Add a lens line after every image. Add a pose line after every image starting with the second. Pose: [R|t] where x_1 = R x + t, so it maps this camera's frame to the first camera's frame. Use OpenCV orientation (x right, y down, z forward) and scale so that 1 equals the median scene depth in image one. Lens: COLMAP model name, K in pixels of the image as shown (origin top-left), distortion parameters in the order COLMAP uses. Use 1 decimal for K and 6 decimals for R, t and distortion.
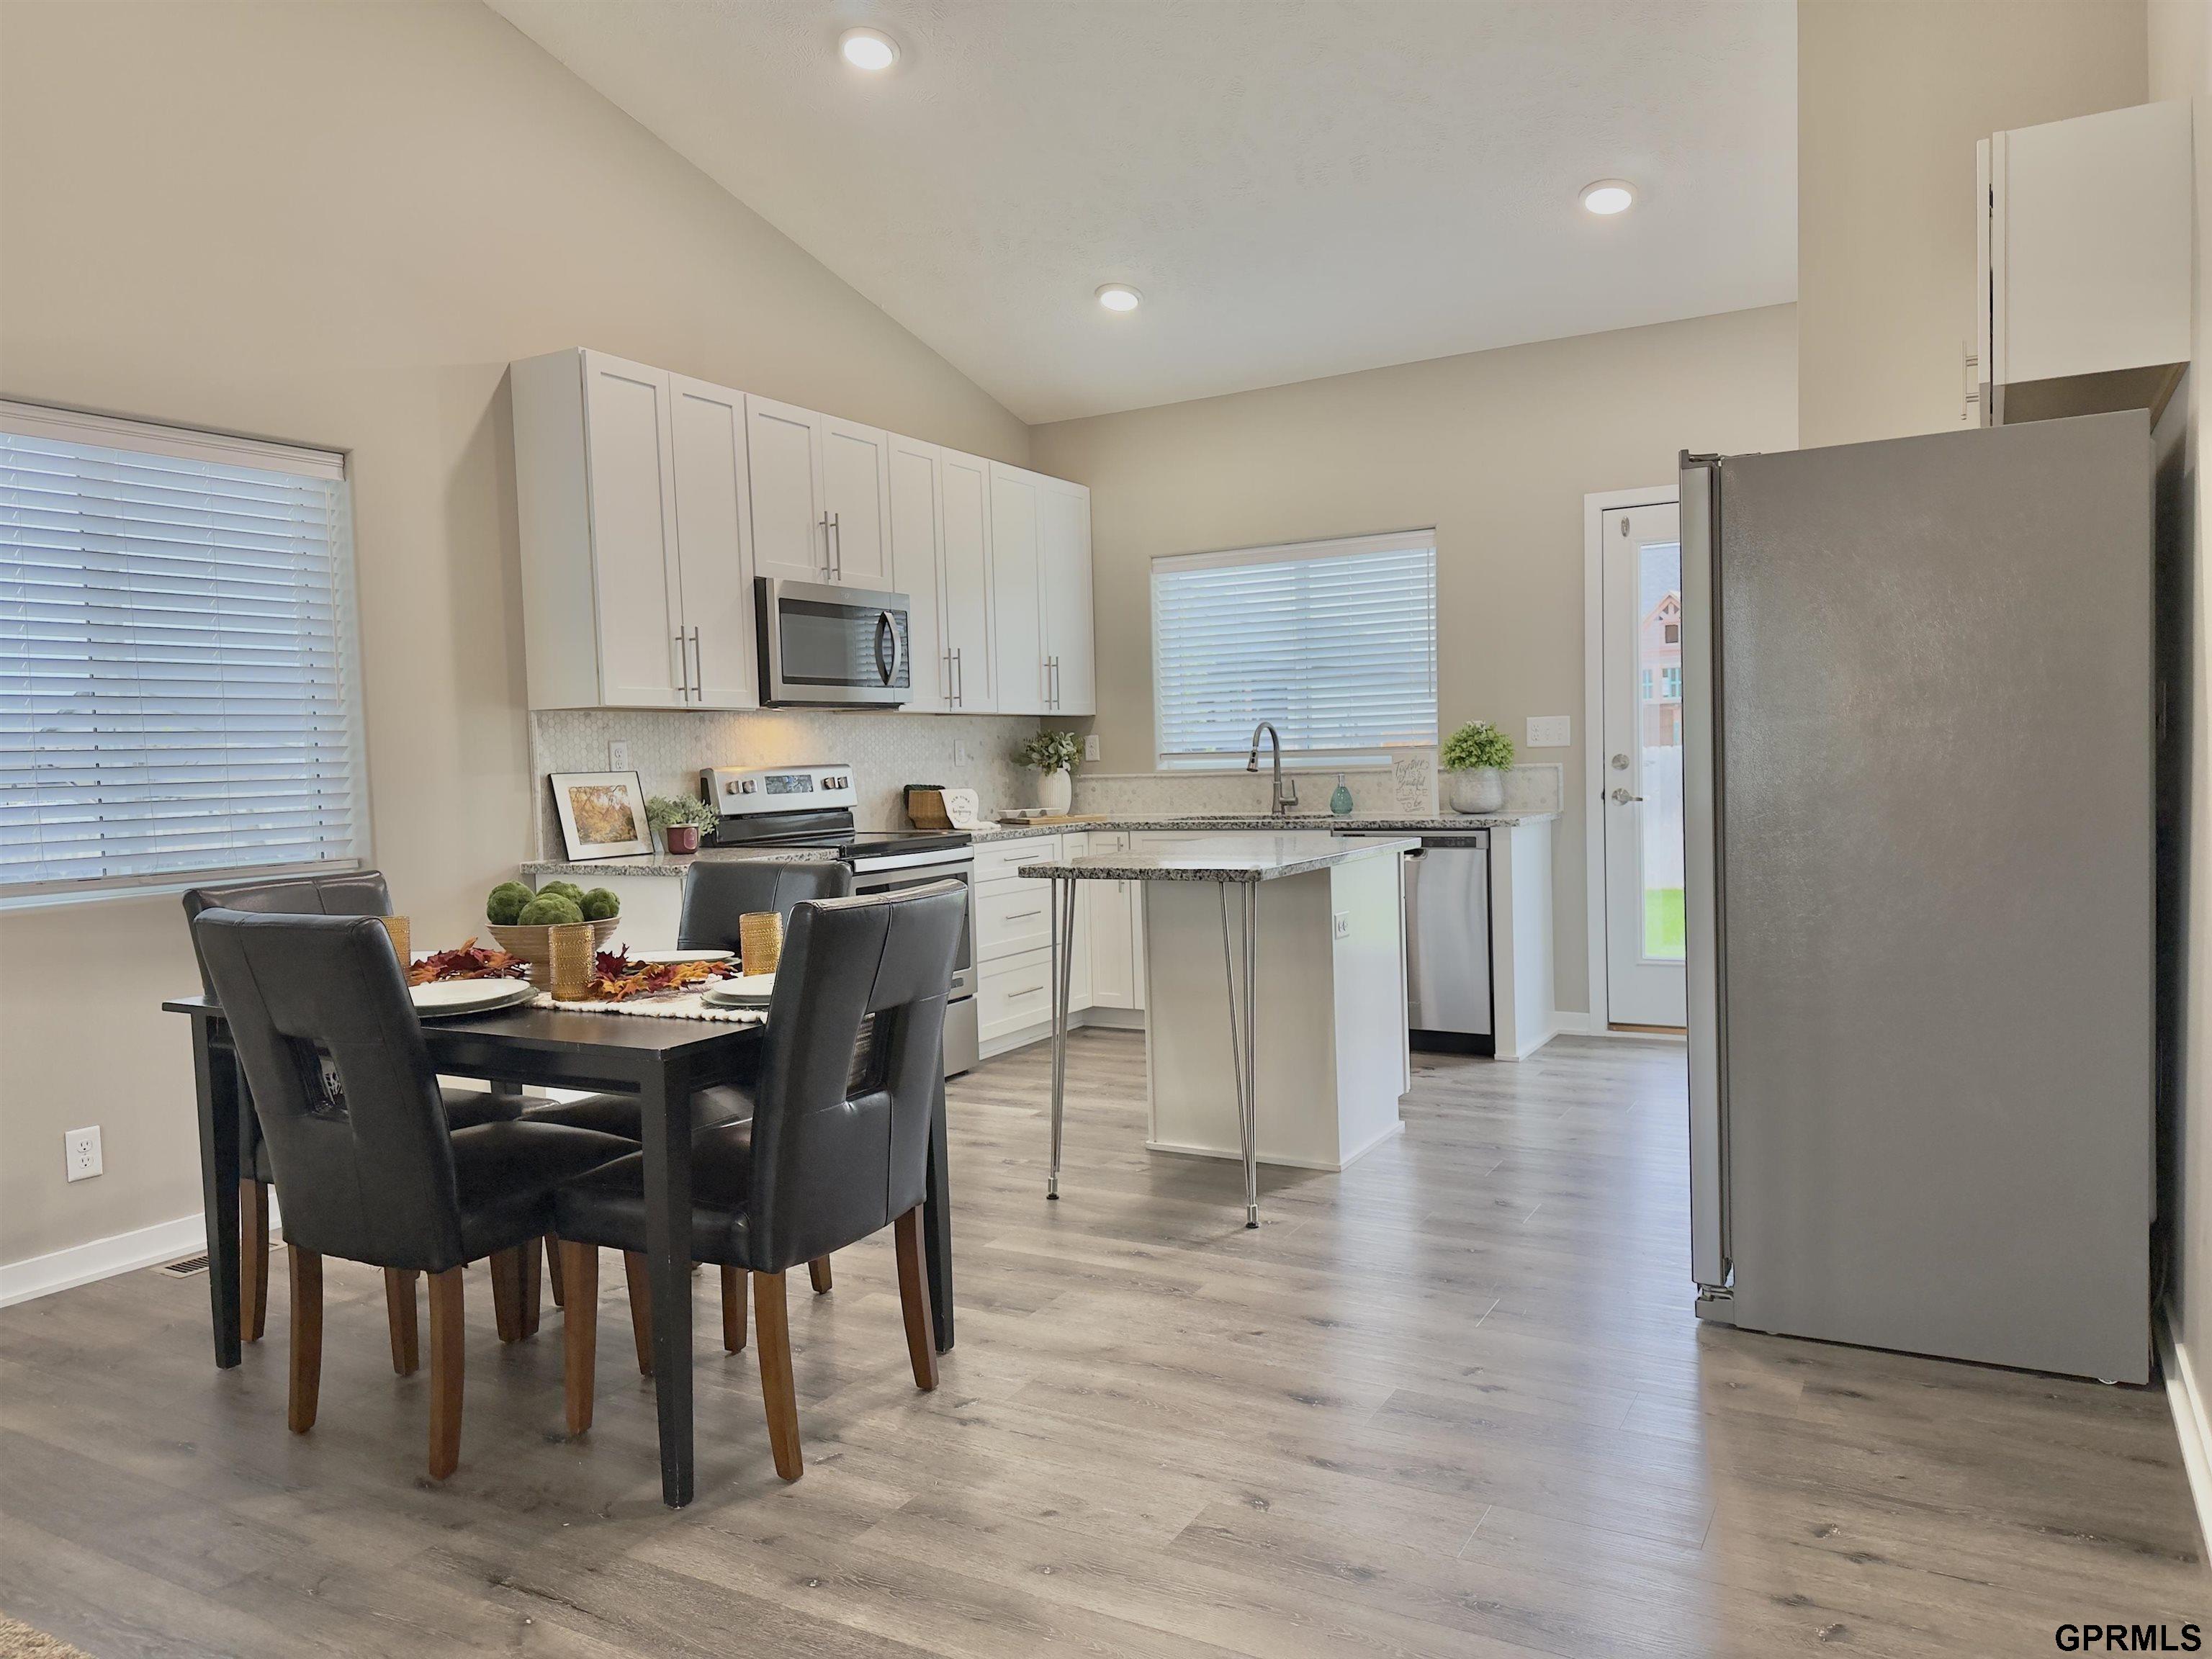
lens RADIAL K [[1541.3, 0, 1106.0], [0, 1541.3, 829.5], [0, 0, 1]] dist [0.198640, -0.356770]
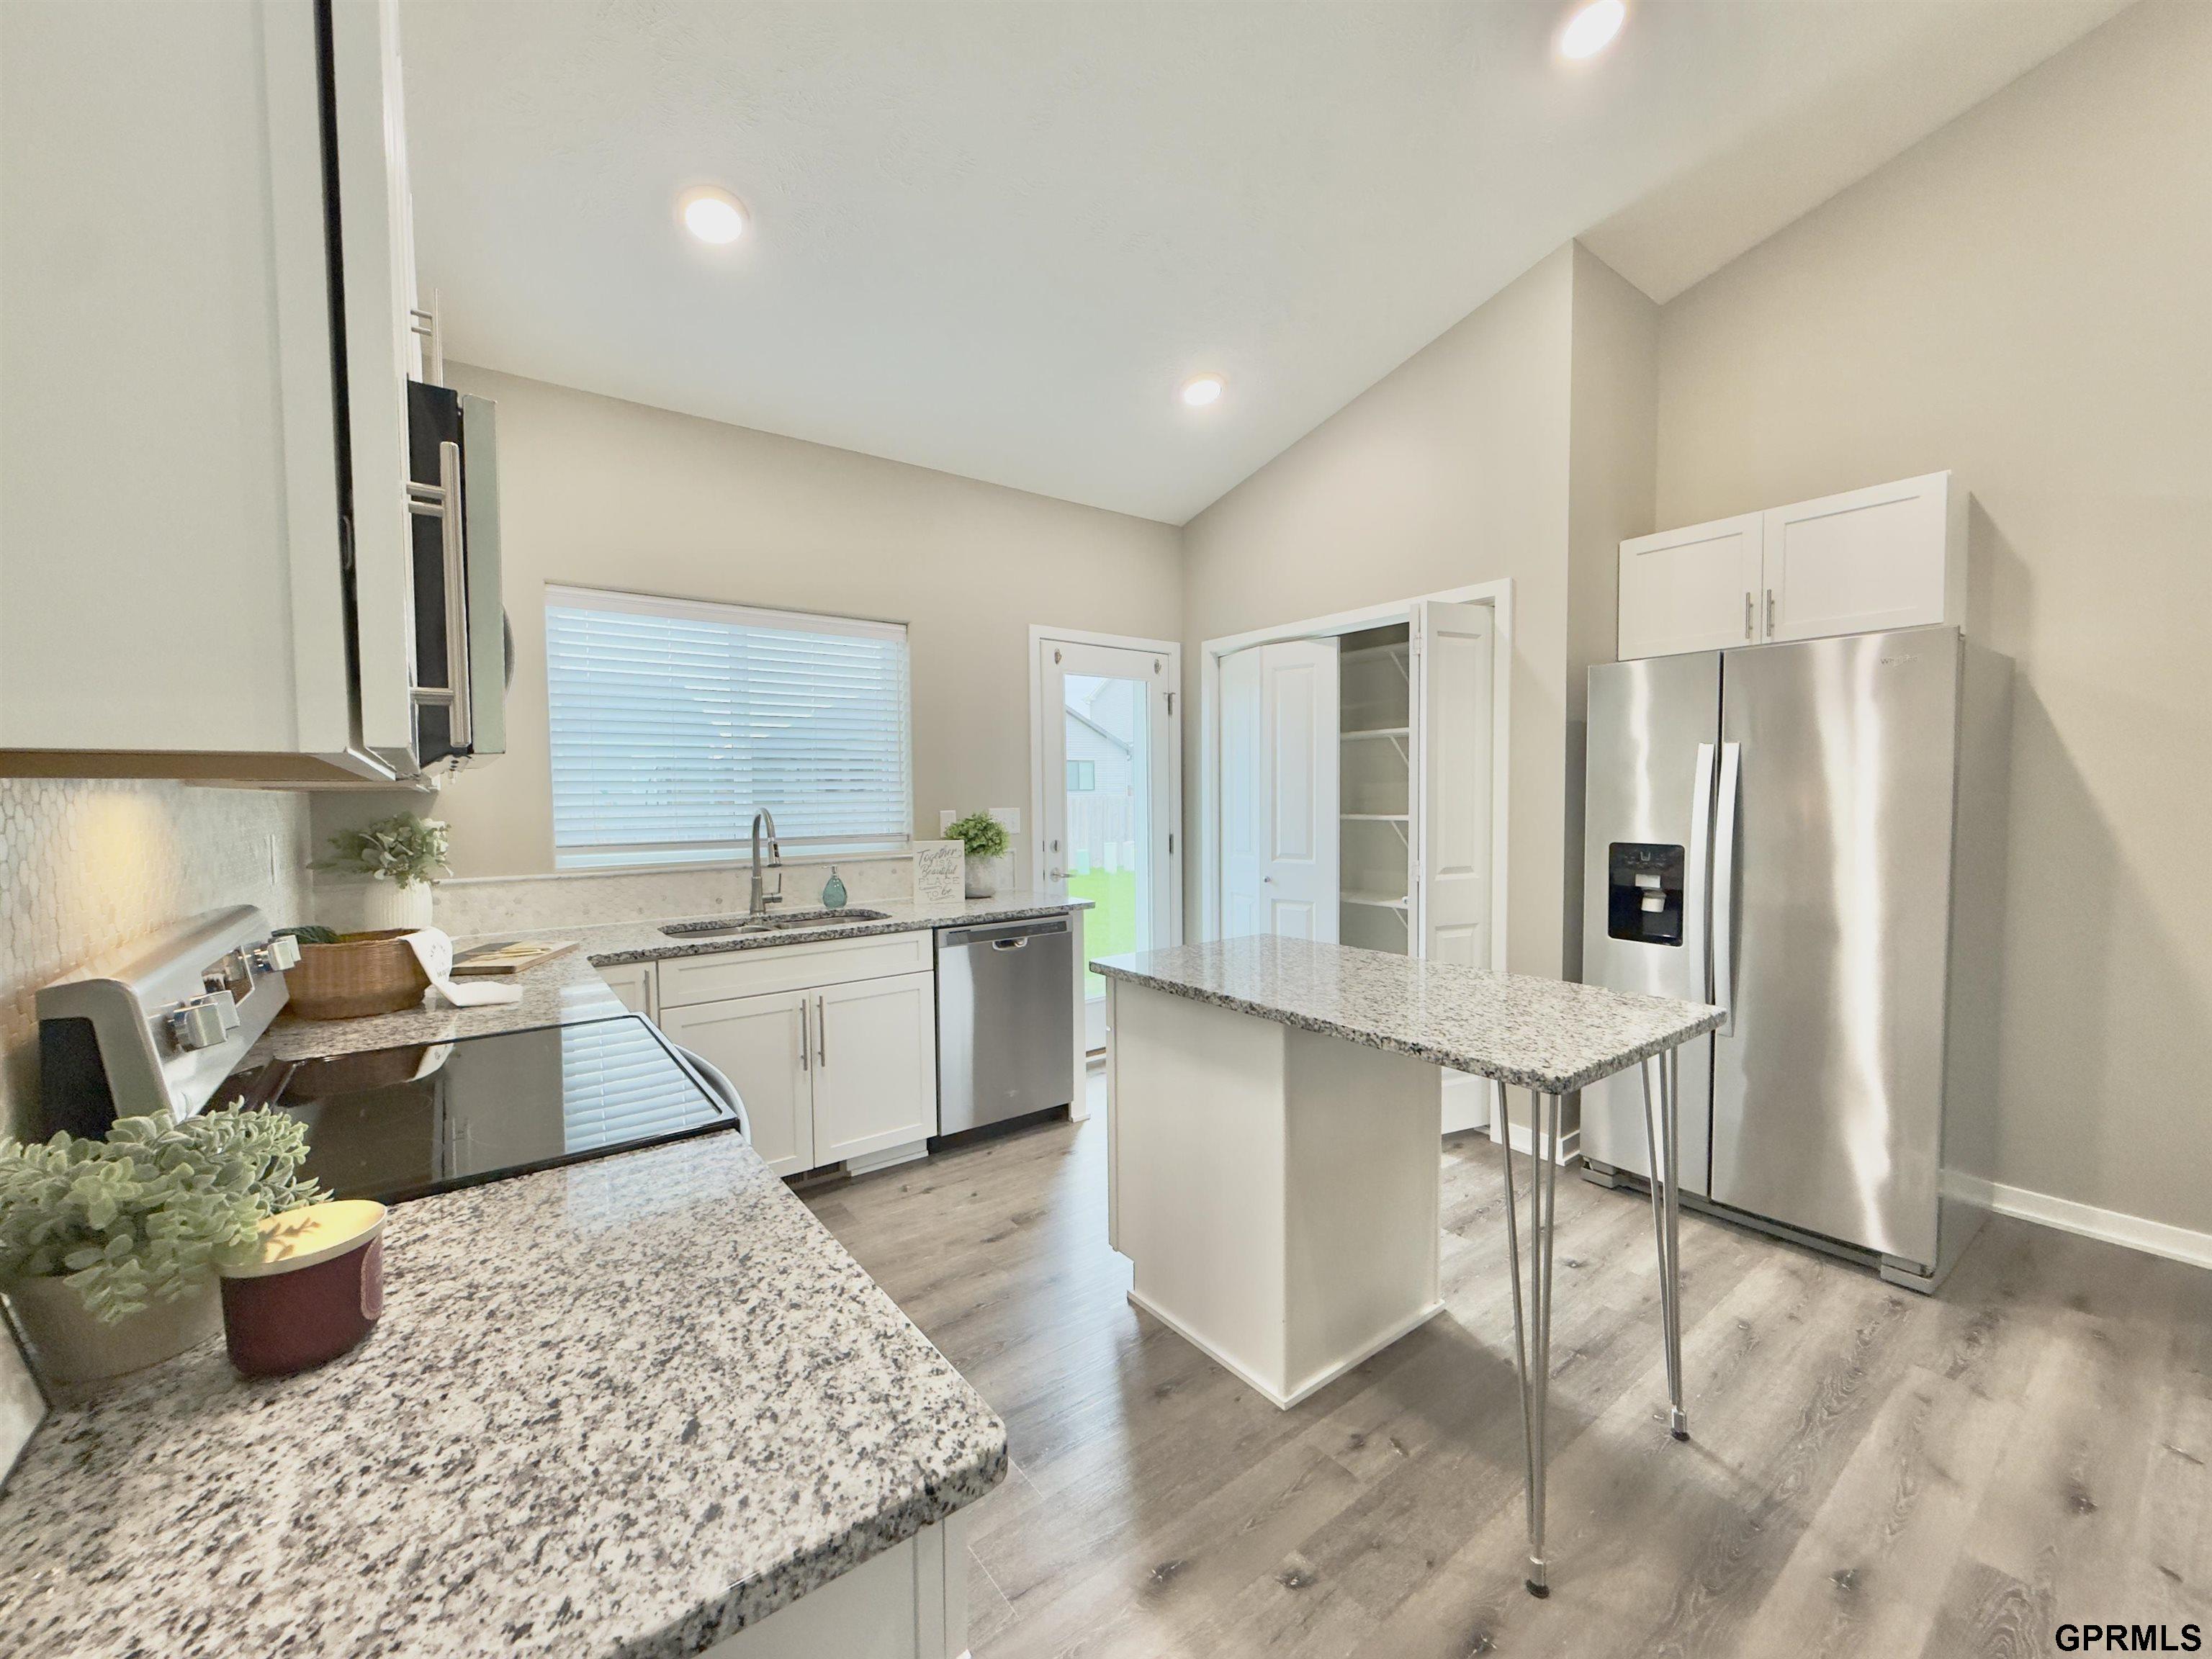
lens RADIAL K [[883.6, 0, 1100.7], [0, 883.6, 830.3], [0, 0, 1]] dist [-0.000283, 0.000355]
pose [[0.397716, -0.014415, 0.917395, -0.292356], [0.044924, 0.998983, -0.003779, -0.050822], [-0.916408, 0.042716, 0.397959, 0.691219]]
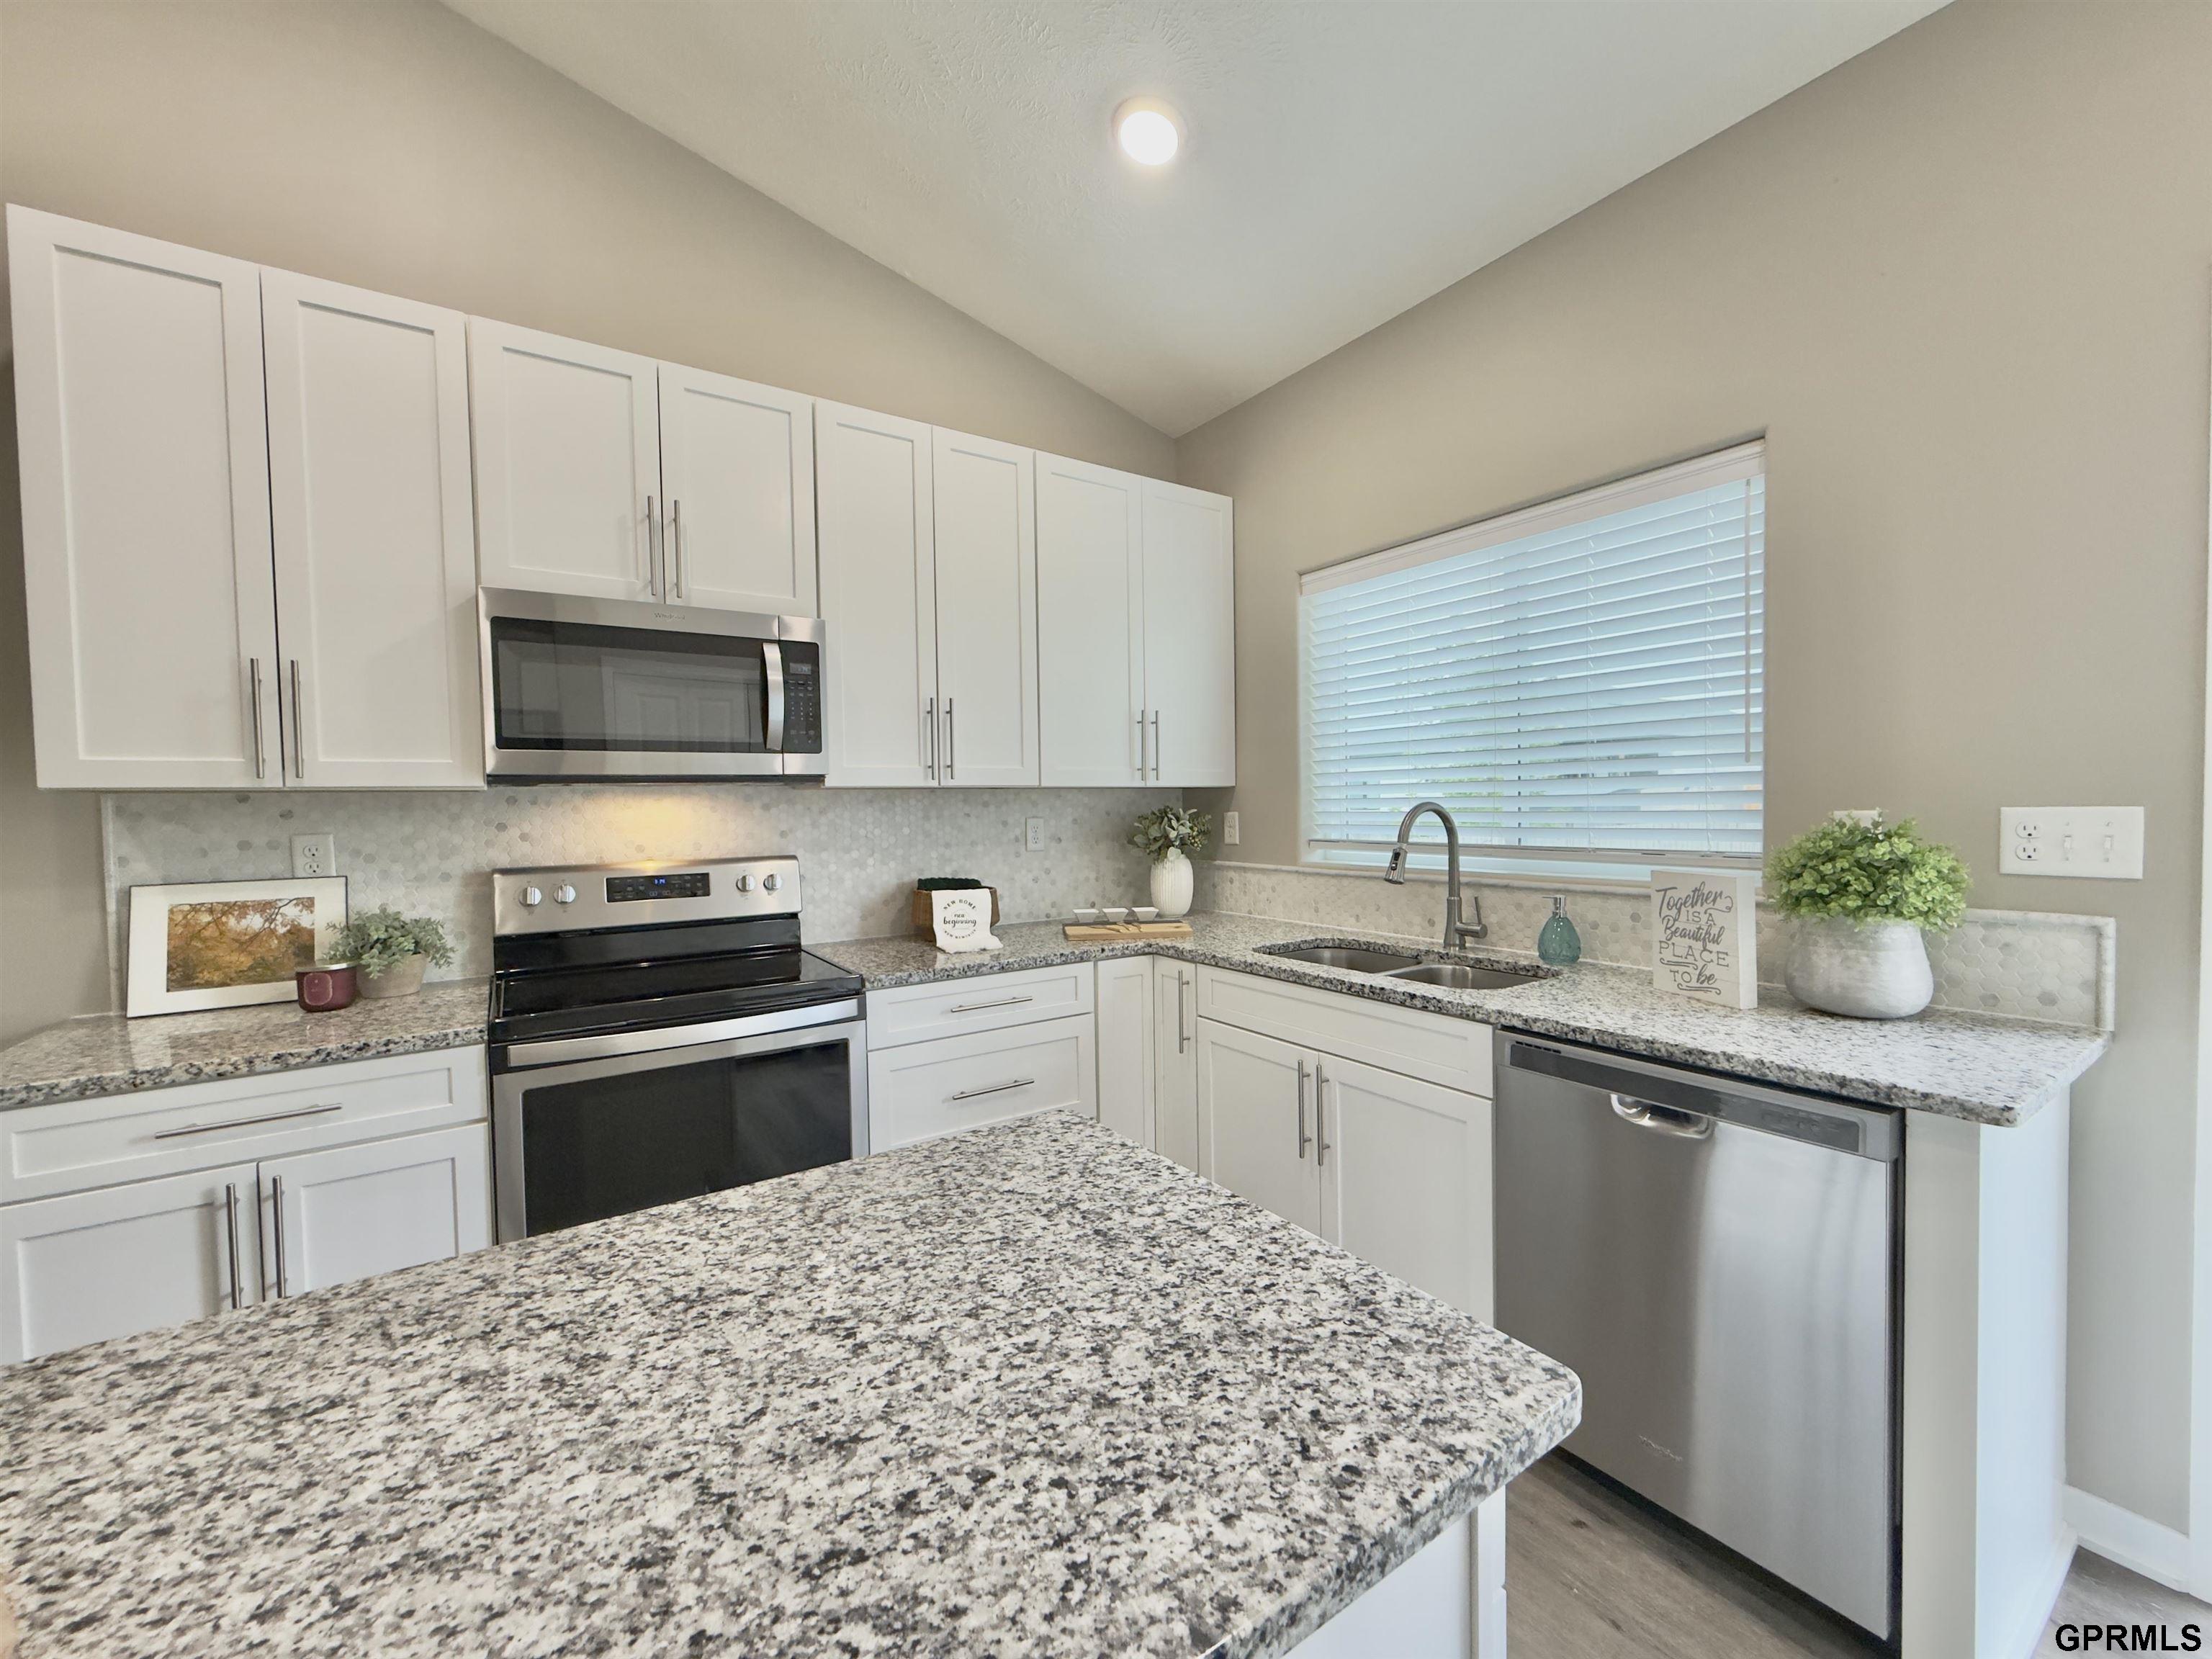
lens RADIAL K [[883.6, 0, 1100.7], [0, 883.6, 830.3], [0, 0, 1]] dist [-0.000283, 0.000355]
pose [[0.896122, 0.026655, -0.443007, 0.154975], [-0.031014, 0.999516, -0.002596, -0.057750], [0.442723, 0.016066, 0.896514, 0.677994]]
